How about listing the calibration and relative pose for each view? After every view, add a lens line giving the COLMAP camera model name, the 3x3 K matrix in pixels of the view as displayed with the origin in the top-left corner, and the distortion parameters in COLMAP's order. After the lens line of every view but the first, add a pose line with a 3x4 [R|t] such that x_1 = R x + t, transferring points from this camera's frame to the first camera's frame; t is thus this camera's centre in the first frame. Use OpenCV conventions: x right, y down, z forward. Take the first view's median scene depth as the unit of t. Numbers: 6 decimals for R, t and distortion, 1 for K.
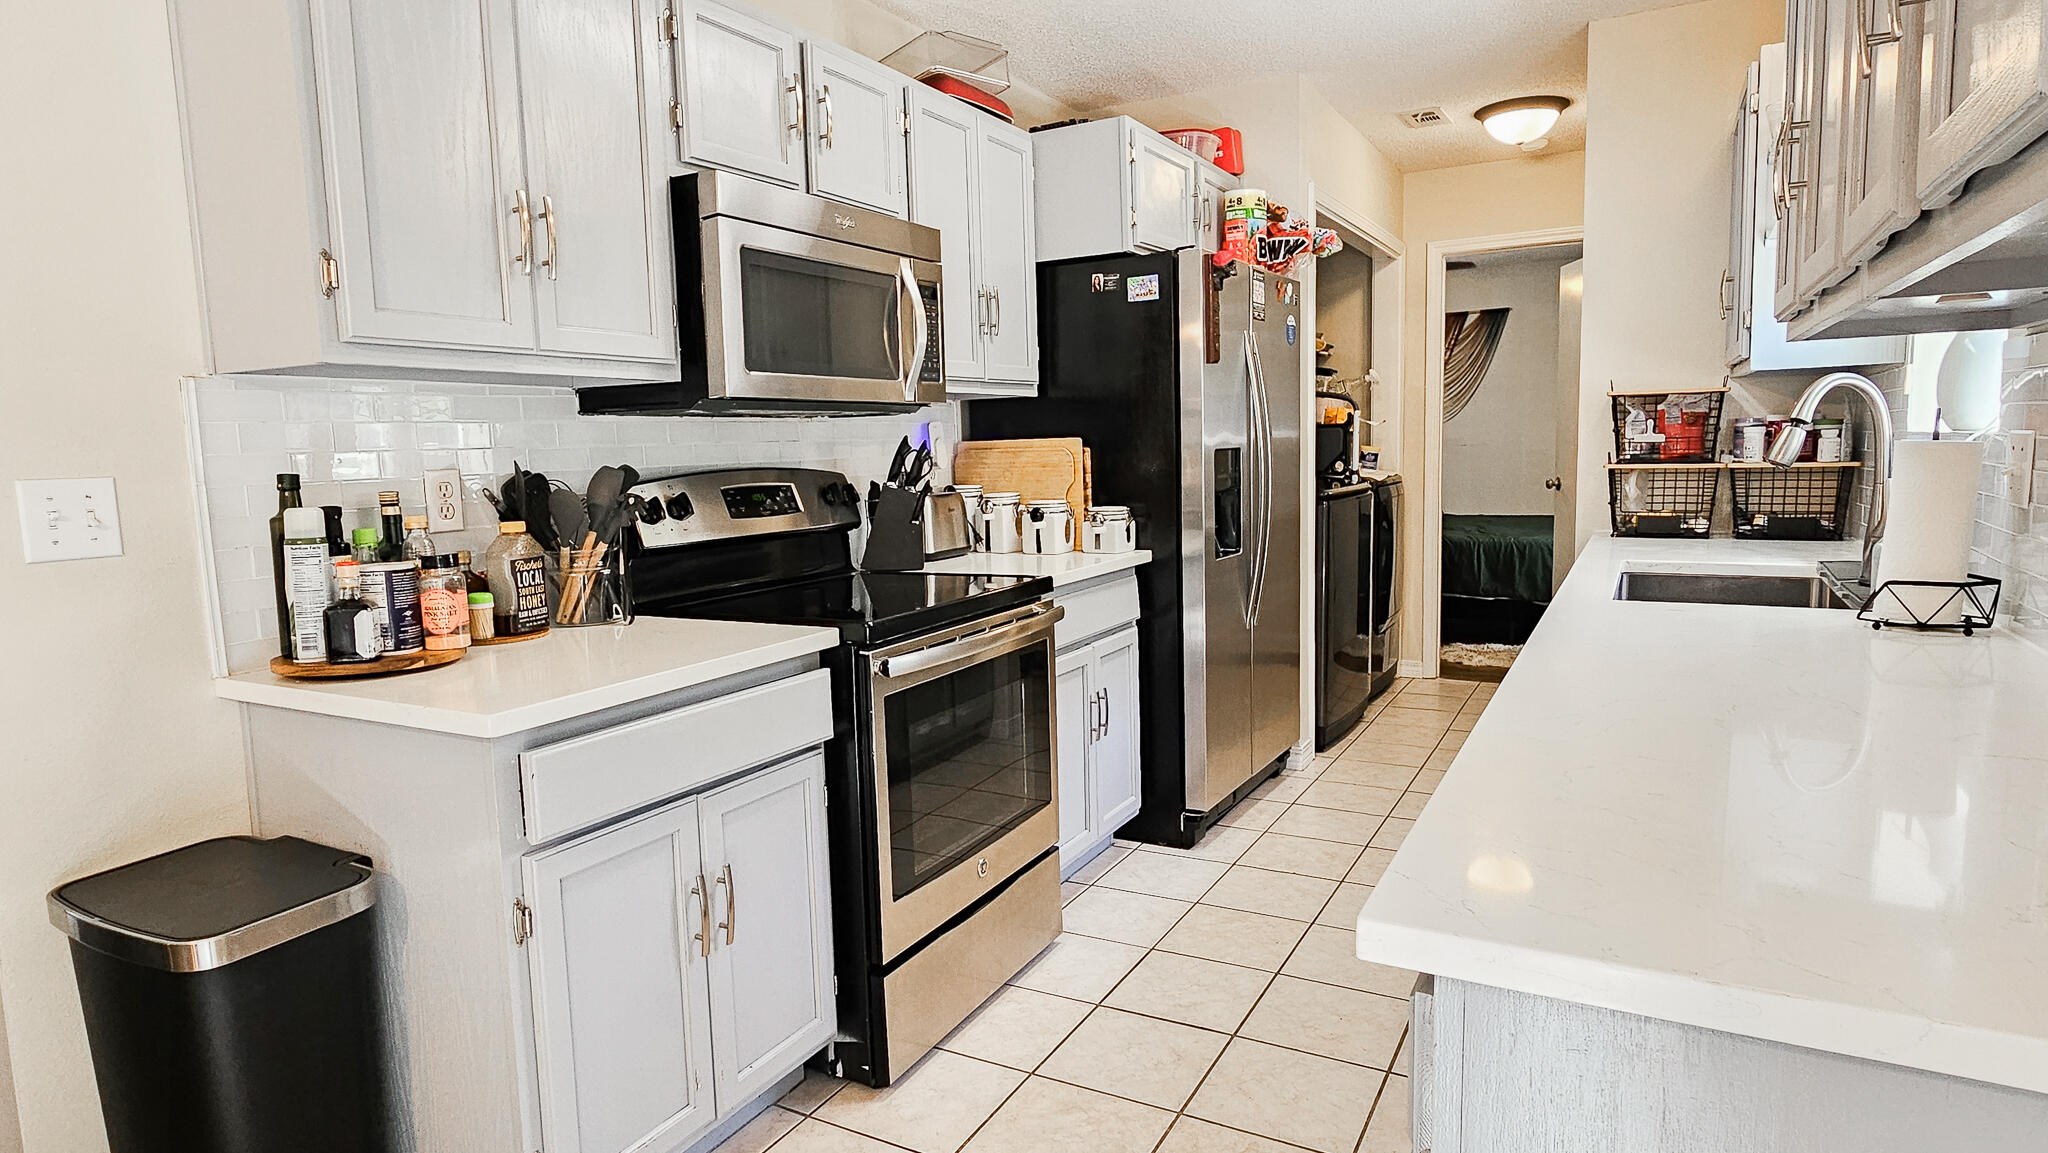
lens RADIAL K [[1096.3, 0, 1024.0], [0, 1096.3, 576.5], [0, 0, 1]] dist [0.001758, 0.000187]
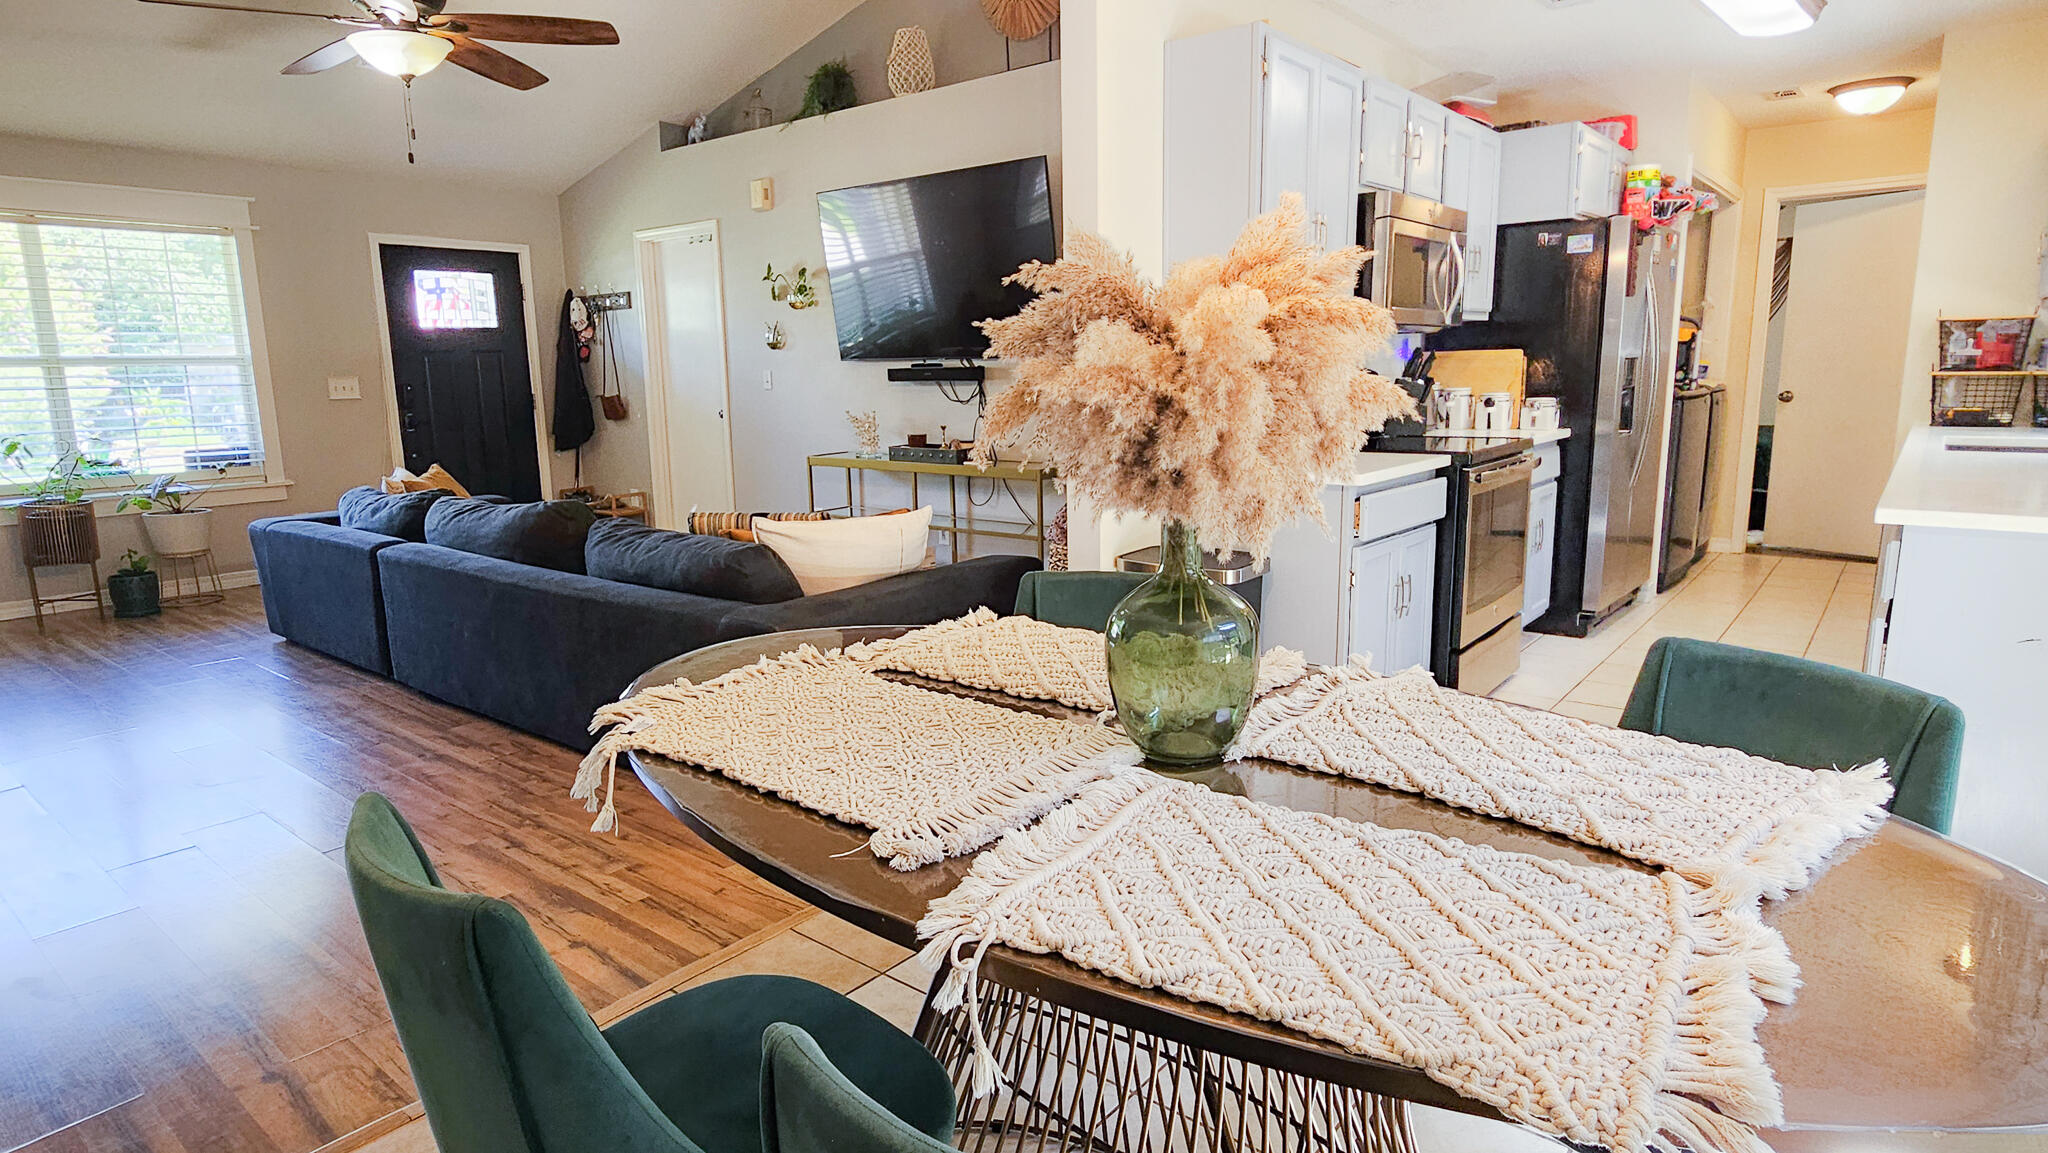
lens RADIAL K [[1096.3, 0, 1024.0], [0, 1096.3, 576.5], [0, 0, 1]] dist [0.001758, 0.000187]
pose [[0.985843, 0.040587, -0.162685, -0.342513], [-0.028716, 0.996795, 0.074668, 0.080705], [0.165194, -0.068940, 0.983849, -0.537175]]
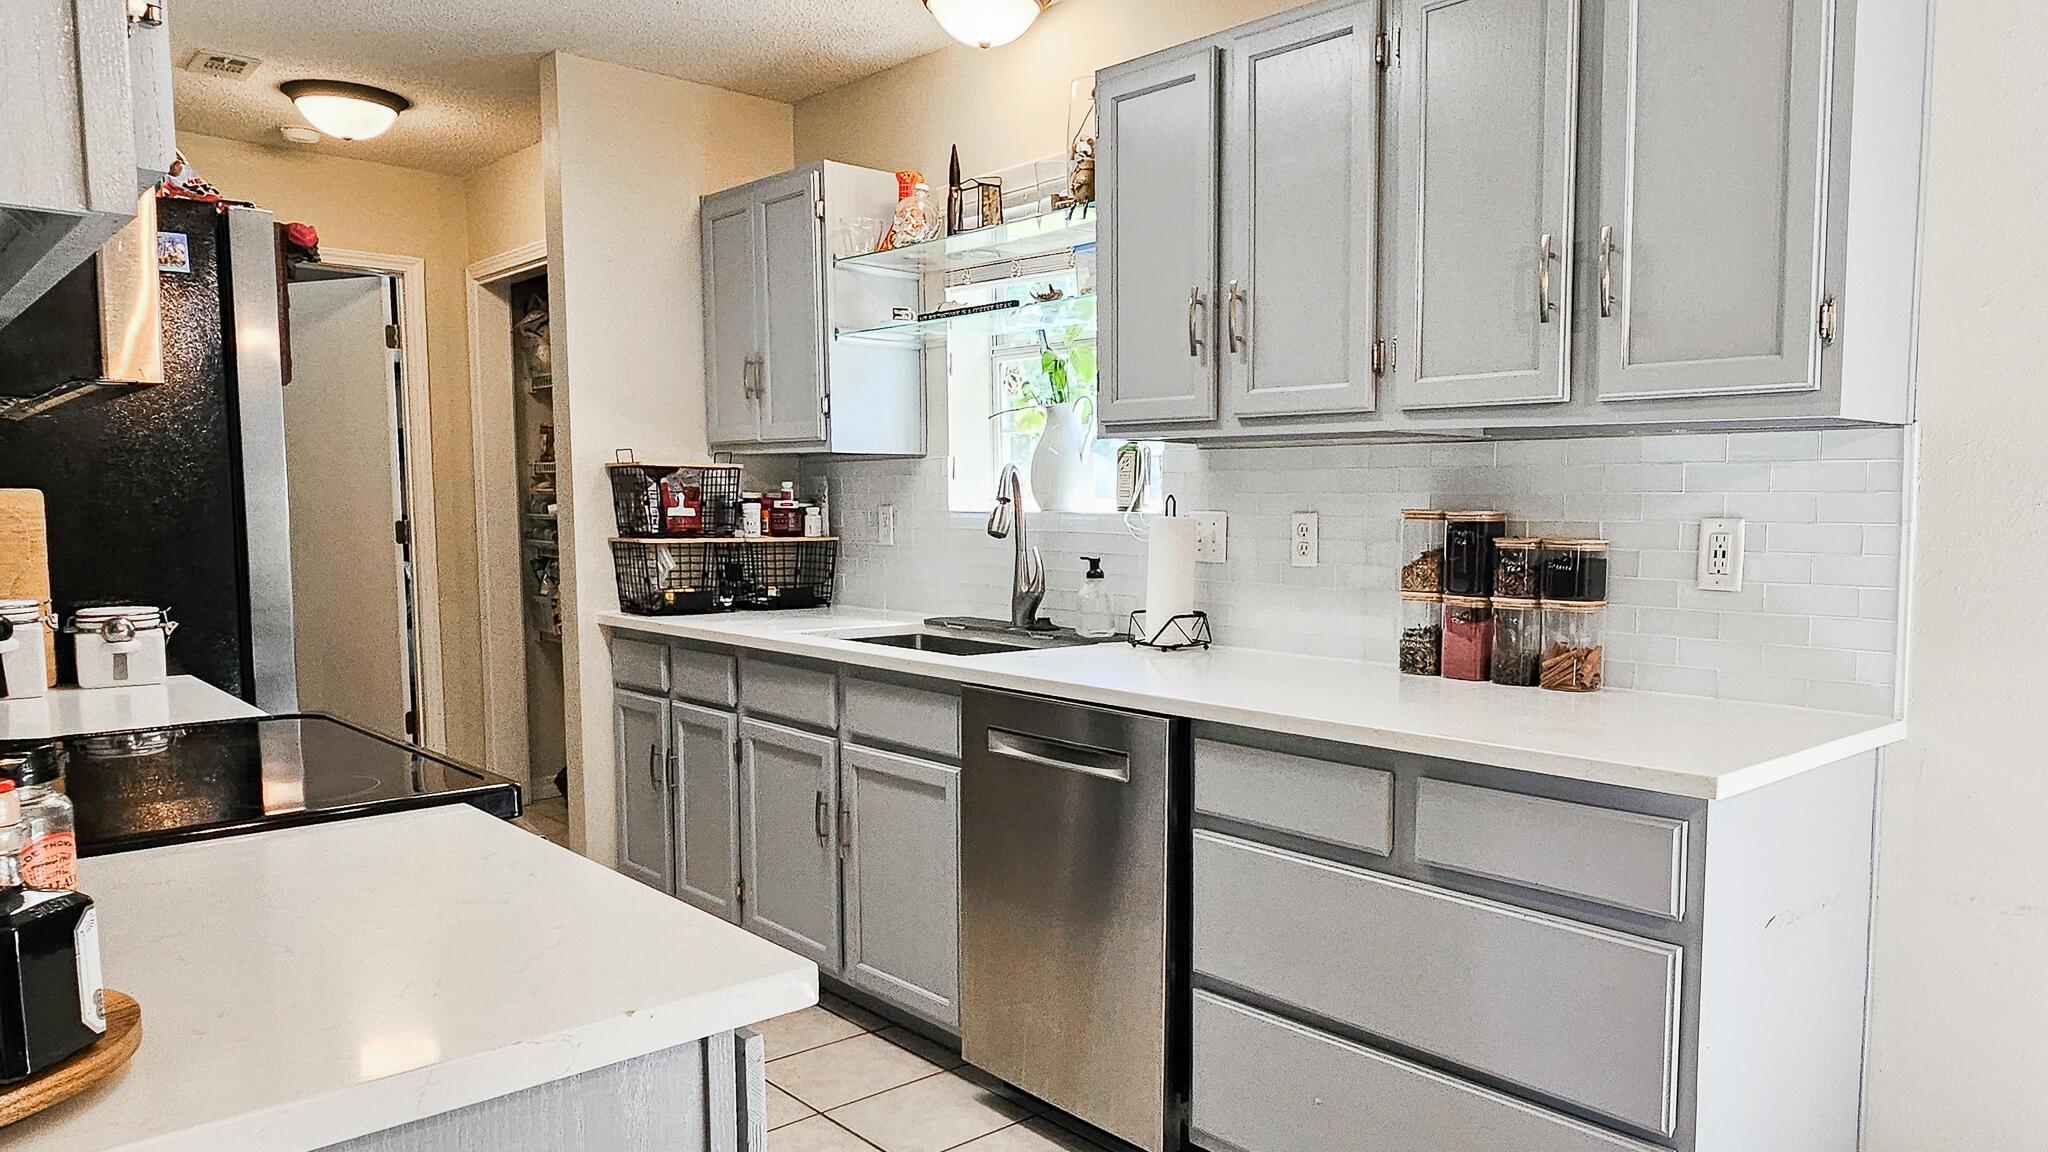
lens RADIAL K [[1406.9, 0, 1025.6], [0, 1406.9, 633.7], [0, 0, 1]] dist [0.000713, -0.000147]
pose [[0.332392, -0.060206, 0.941218, -0.495842], [0.097697, 0.994790, 0.029131, -0.025335], [-0.938068, 0.082272, 0.336542, 0.302581]]
